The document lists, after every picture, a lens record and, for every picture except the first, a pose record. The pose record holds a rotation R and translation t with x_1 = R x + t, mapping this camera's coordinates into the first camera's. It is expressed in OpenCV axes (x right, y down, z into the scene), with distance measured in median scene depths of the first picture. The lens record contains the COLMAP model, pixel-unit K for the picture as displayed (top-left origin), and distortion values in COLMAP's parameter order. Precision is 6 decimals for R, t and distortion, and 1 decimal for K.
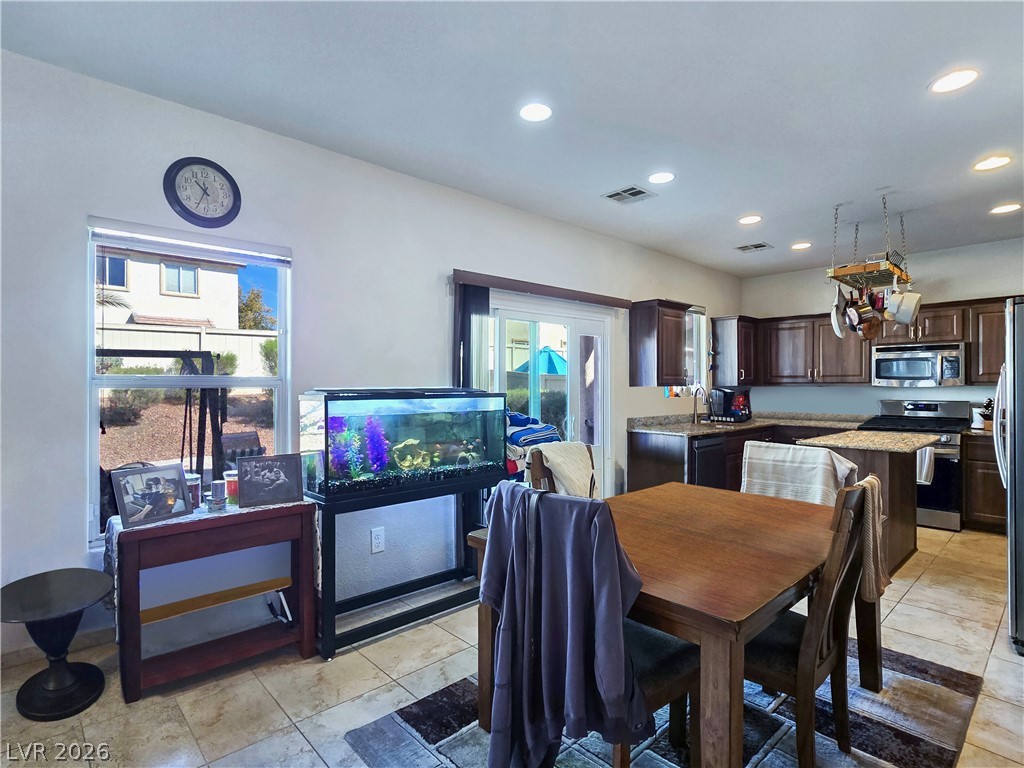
lens RADIAL K [[524.9, 0, 507.7], [0, 524.9, 386.0], [0, 0, 1]] dist [-0.000903, -0.005267]
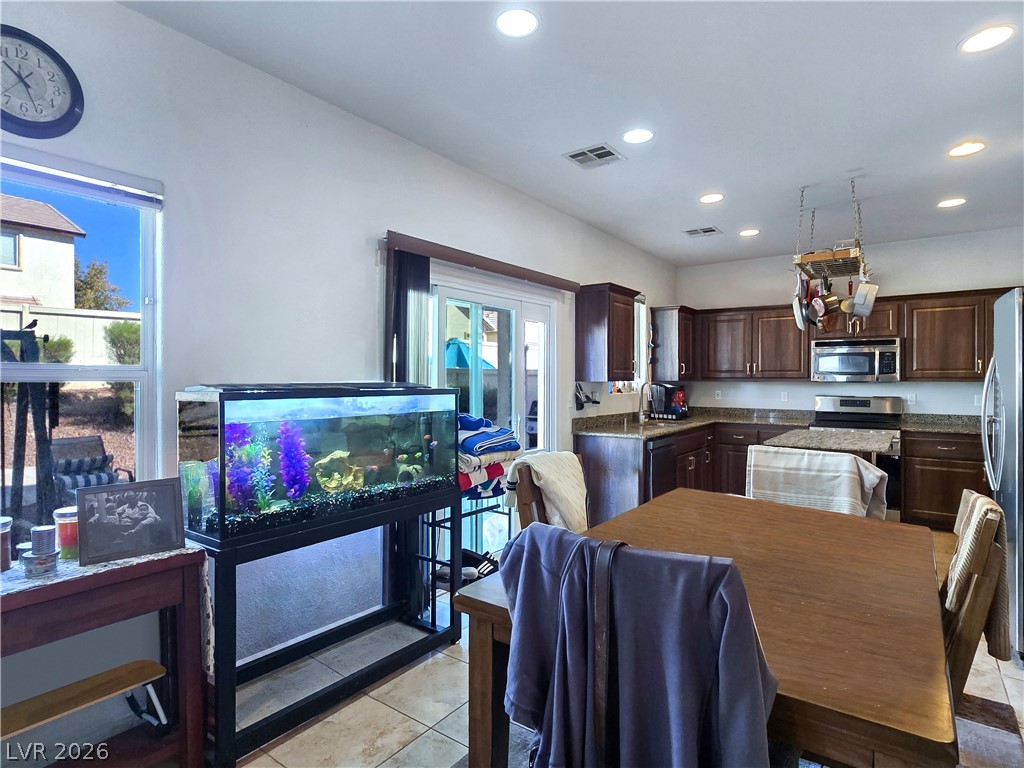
lens RADIAL K [[551.2, 0, 506.1], [0, 551.2, 381.3], [0, 0, 1]] dist [0.001240, -0.005721]
pose [[0.981739, 0.003063, 0.190208, -0.077028], [-0.003407, 0.999993, 0.001481, 0.000504], [-0.190202, -0.002102, 0.981743, 0.143480]]
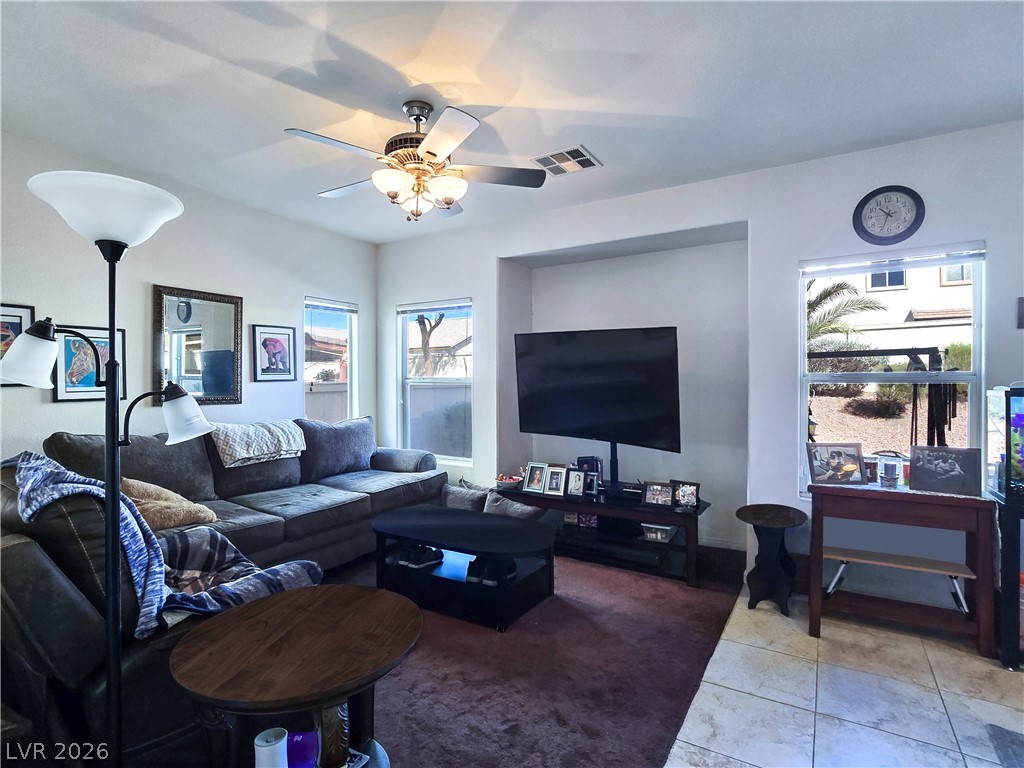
lens RADIAL K [[524.9, 0, 511.2], [0, 524.9, 385.5], [0, 0, 1]] dist [-0.000903, -0.005267]
pose [[0.271783, 0.005213, -0.962344, 0.210690], [0.001669, 0.999981, 0.005888, 0.000800], [0.962357, -0.003206, 0.271769, -0.082239]]
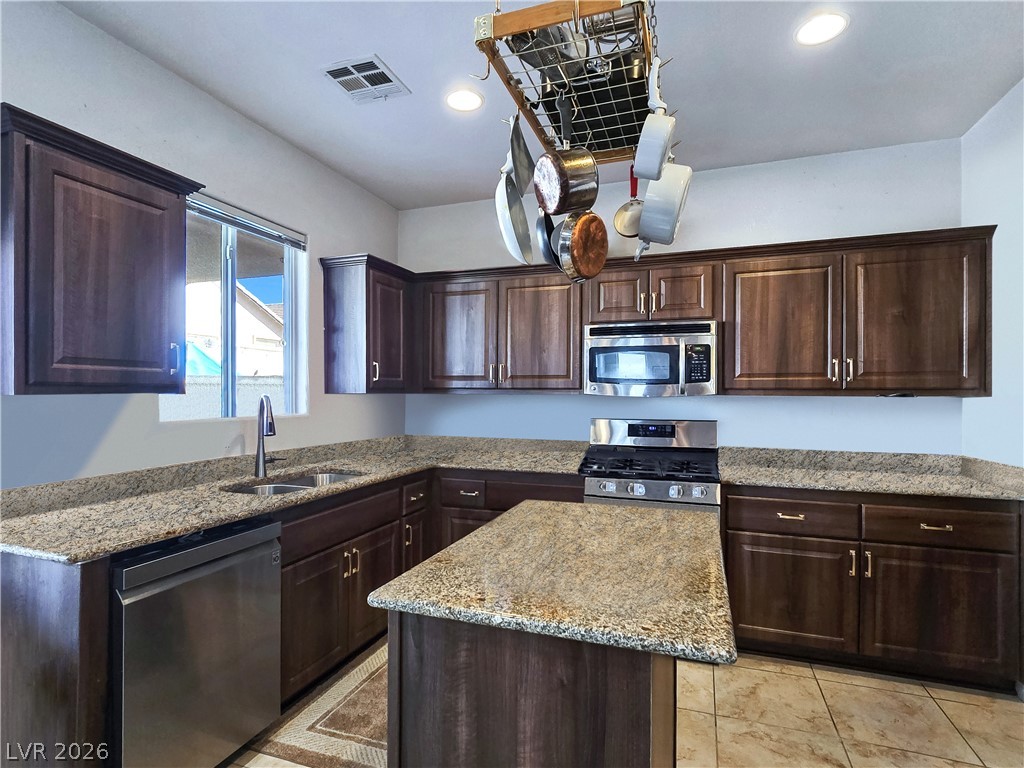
lens RADIAL K [[524.9, 0, 509.5], [0, 524.9, 389.9], [0, 0, 1]] dist [-0.000903, -0.005267]
pose [[0.886703, 0.005532, 0.462307, 0.500390], [-0.004679, 0.999985, -0.002993, -0.004584], [-0.462316, 0.000491, 0.886715, 0.739060]]
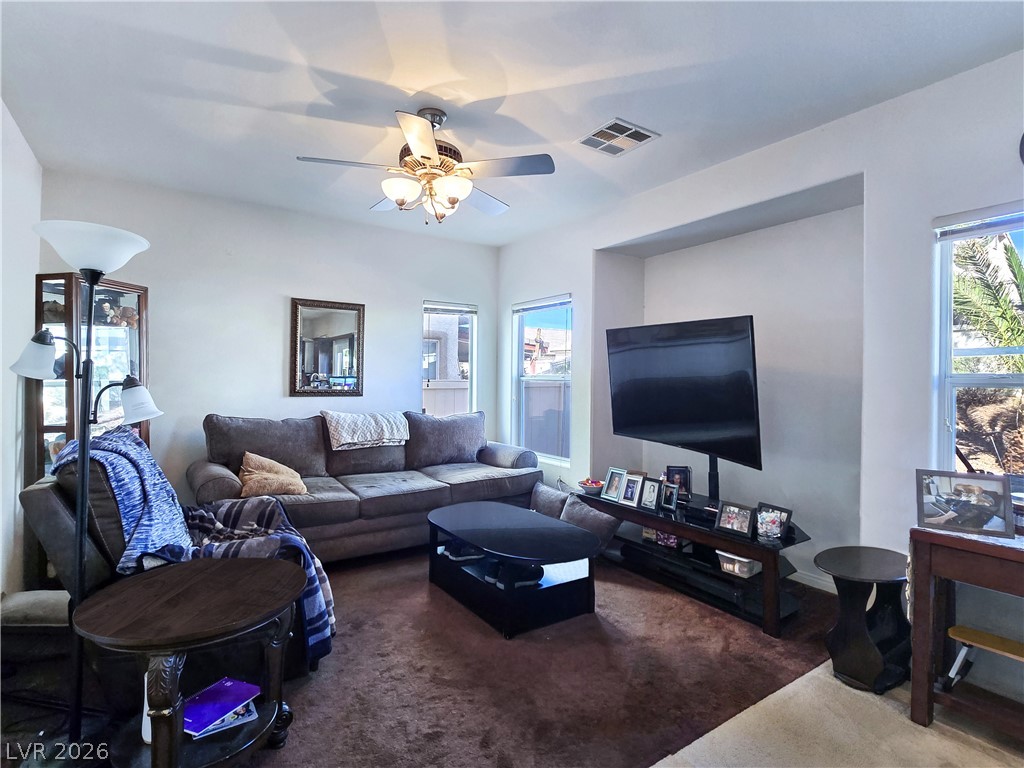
lens RADIAL K [[524.9, 0, 507.5], [0, 524.9, 379.4], [0, 0, 1]] dist [-0.000903, -0.005267]
pose [[-0.155990, -0.001661, -0.987757, 0.202498], [-0.011054, 0.999939, 0.000064, -0.000409], [0.987697, 0.010928, -0.155999, 0.199591]]
